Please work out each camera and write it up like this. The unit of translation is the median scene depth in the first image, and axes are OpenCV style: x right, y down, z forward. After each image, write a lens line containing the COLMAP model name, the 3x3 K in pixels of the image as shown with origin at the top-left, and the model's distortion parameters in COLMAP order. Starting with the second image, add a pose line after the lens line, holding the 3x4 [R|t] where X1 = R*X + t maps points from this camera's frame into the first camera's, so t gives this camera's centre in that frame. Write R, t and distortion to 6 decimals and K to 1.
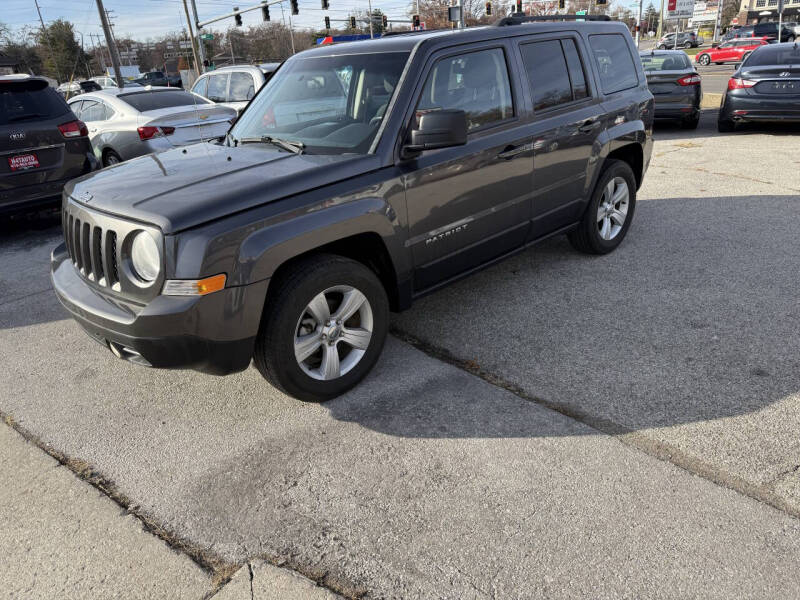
lens RADIAL K [[567.0, 0, 394.2], [0, 567.0, 302.6], [0, 0, 1]] dist [0.008881, -0.009972]
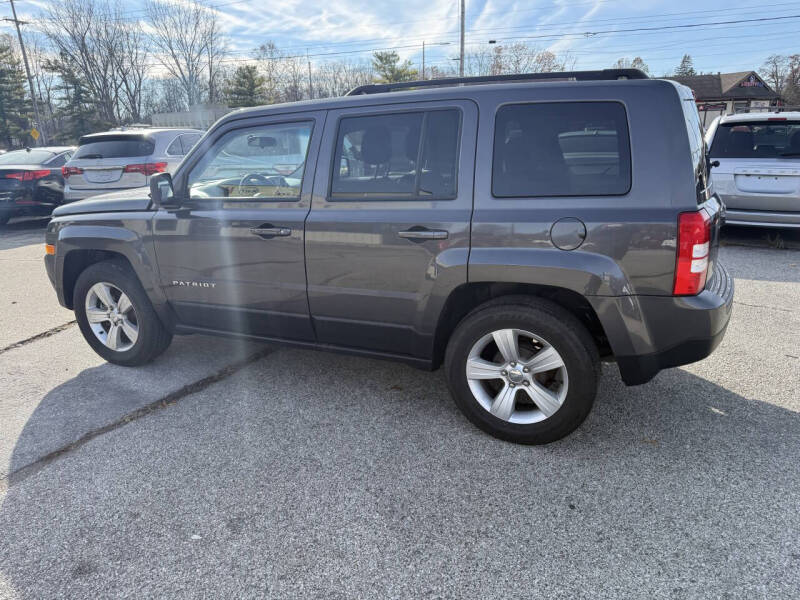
lens RADIAL K [[567.0, 0, 394.2], [0, 567.0, 302.6], [0, 0, 1]] dist [0.008881, -0.009972]
pose [[0.384621, 0.325778, -0.863675, 1.253419], [-0.366294, 0.912696, 0.181147, -0.449323], [0.847287, 0.246686, 0.470373, 0.863469]]
